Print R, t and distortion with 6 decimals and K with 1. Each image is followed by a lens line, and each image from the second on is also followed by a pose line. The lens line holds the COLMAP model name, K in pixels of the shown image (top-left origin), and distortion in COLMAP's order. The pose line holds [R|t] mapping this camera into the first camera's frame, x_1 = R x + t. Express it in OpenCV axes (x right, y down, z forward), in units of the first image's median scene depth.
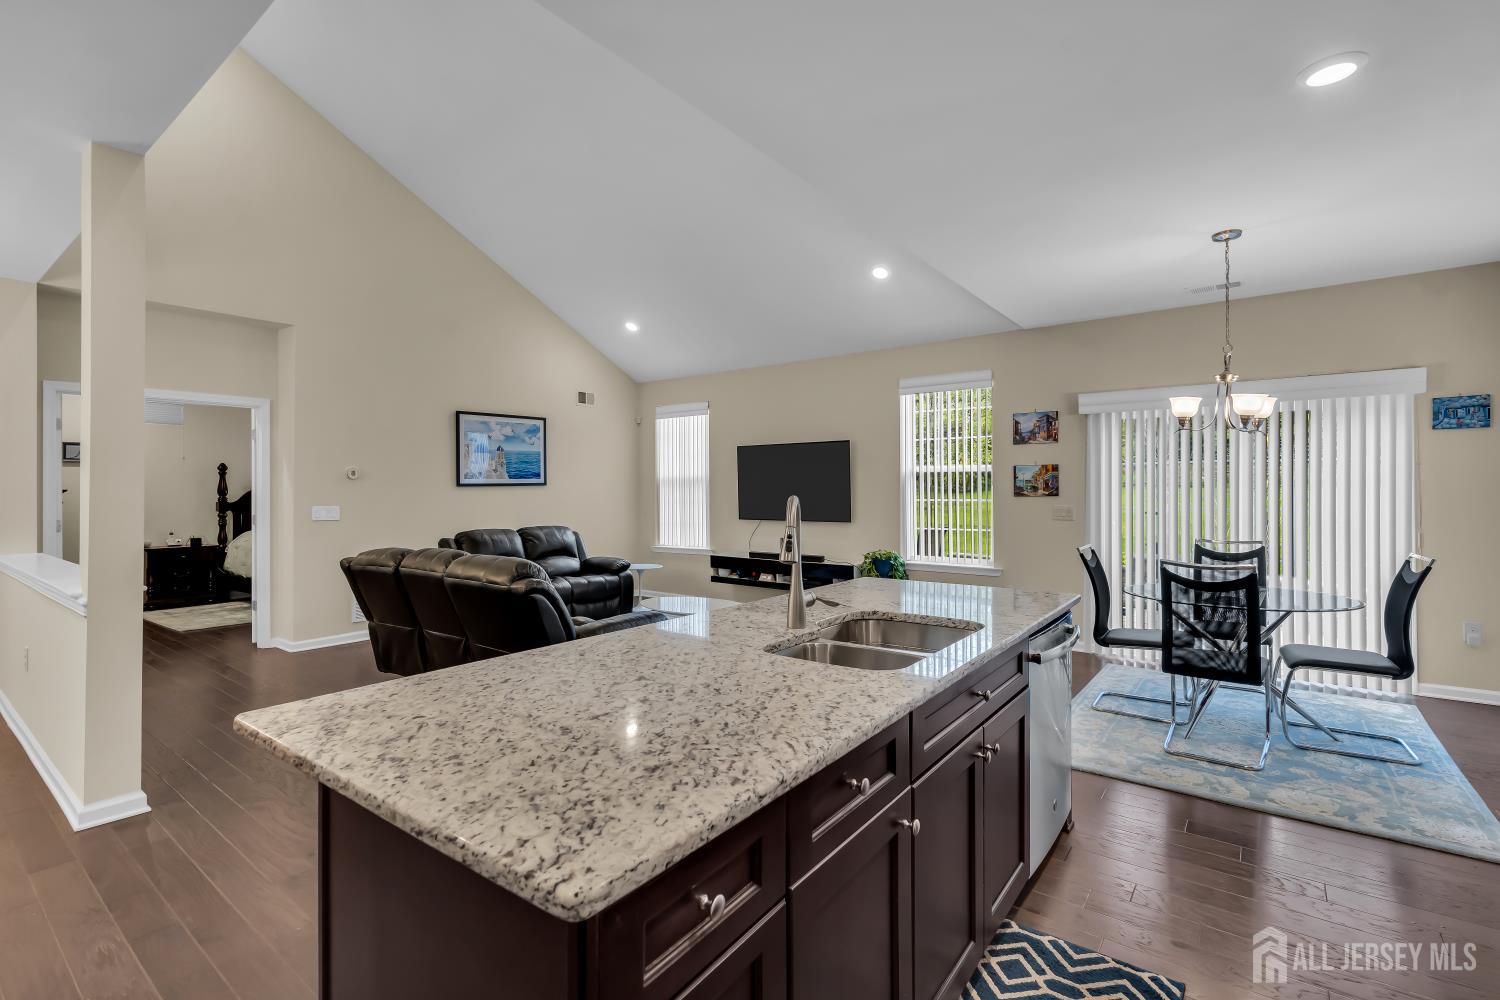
lens RADIAL K [[681.7, 0, 752.2], [0, 681.7, 492.4], [0, 0, 1]] dist [-0.007663, 0.002386]
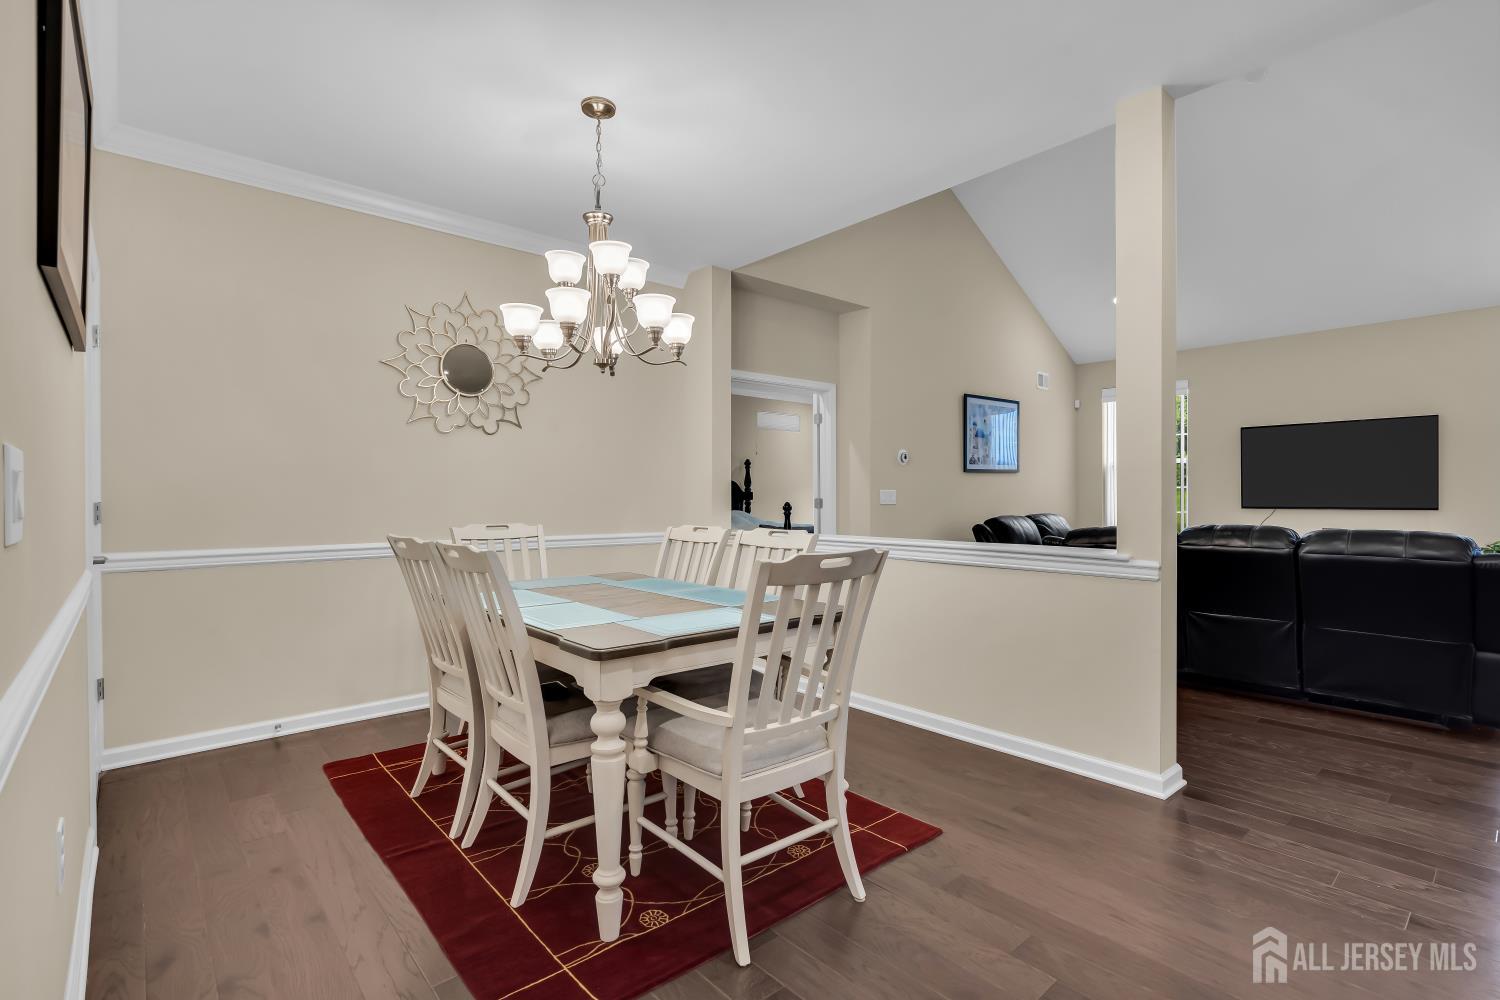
lens RADIAL K [[681.7, 0, 753.9], [0, 681.7, 501.5], [0, 0, 1]] dist [-0.007663, 0.002386]
pose [[0.978758, -0.000417, -0.205020, -0.531075], [0.001920, 0.999973, 0.007132, 0.026552], [0.205012, -0.007374, 0.978732, -0.019136]]
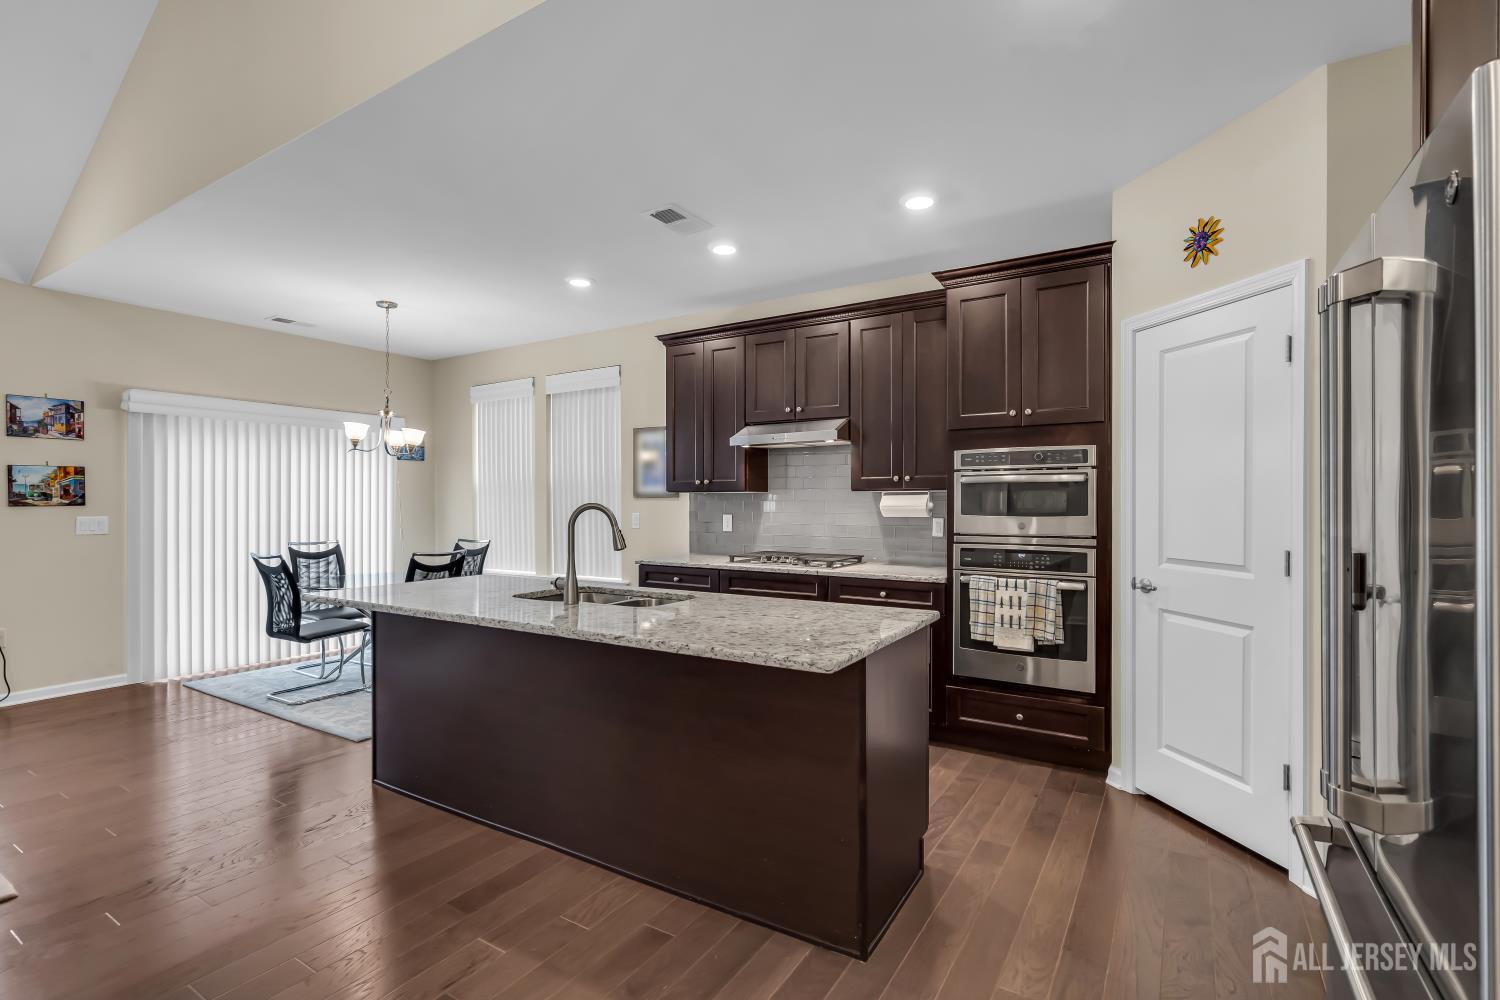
lens RADIAL K [[681.7, 0, 750.4], [0, 681.7, 504.3], [0, 0, 1]] dist [-0.007663, 0.002386]
pose [[-0.095306, -0.003842, 0.995441, -0.370111], [-0.000529, 0.999993, 0.003808, 0.000423], [-0.995448, -0.000163, -0.095307, 0.235776]]
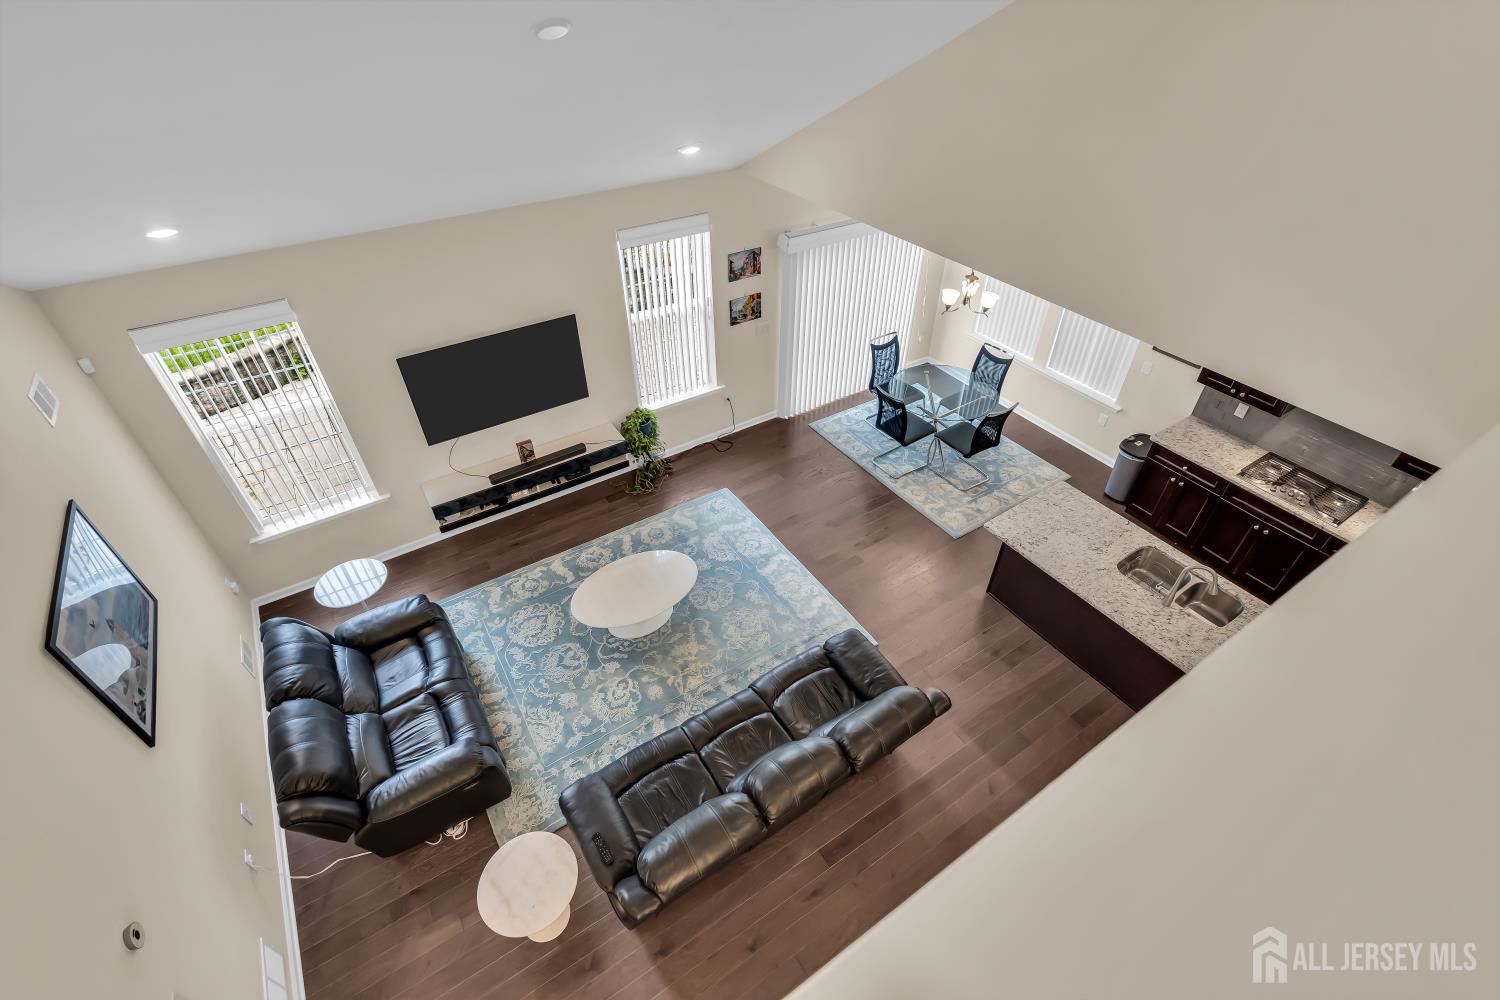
lens RADIAL K [[681.7, 0, 758.5], [0, 681.7, 497.9], [0, 0, 1]] dist [-0.007663, 0.002386]
pose [[0.334390, -0.602698, 0.724526, -0.530763], [-0.006205, 0.767357, 0.641191, -0.445090], [-0.942415, -0.218903, 0.252856, 0.526038]]
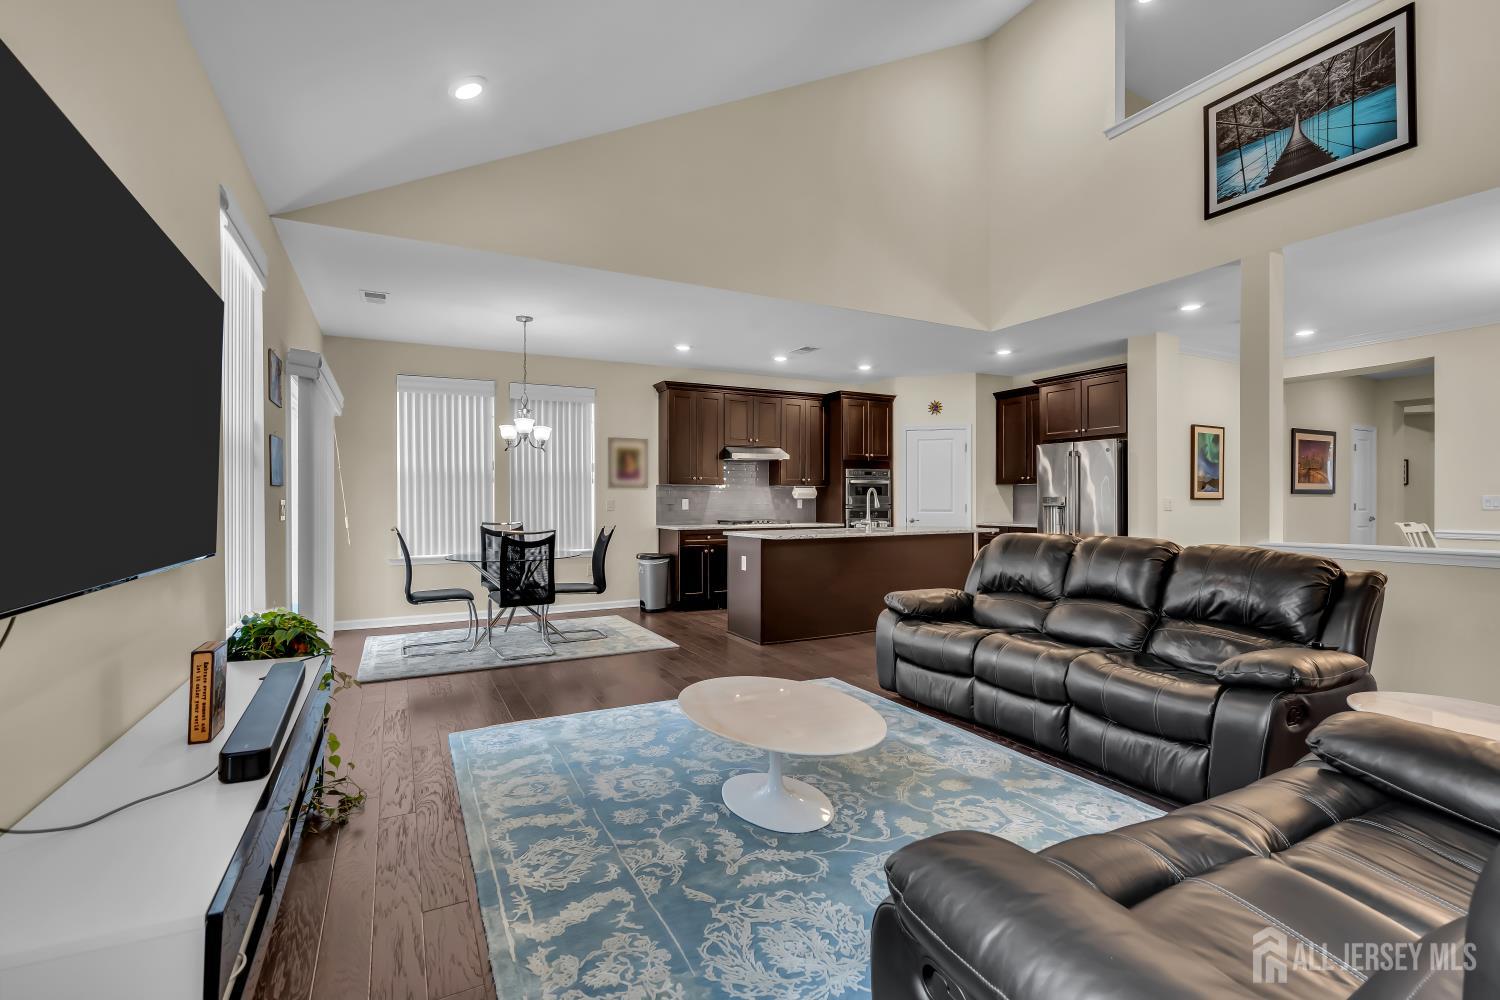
lens RADIAL K [[681.7, 0, 745.6], [0, 681.7, 492.6], [0, 0, 1]] dist [-0.007663, 0.002386]
pose [[-0.901896, 0.009946, 0.431839, -0.225299], [0.004239, 0.999891, -0.014176, 0.020074], [-0.431933, -0.010955, -0.901839, 1.196576]]
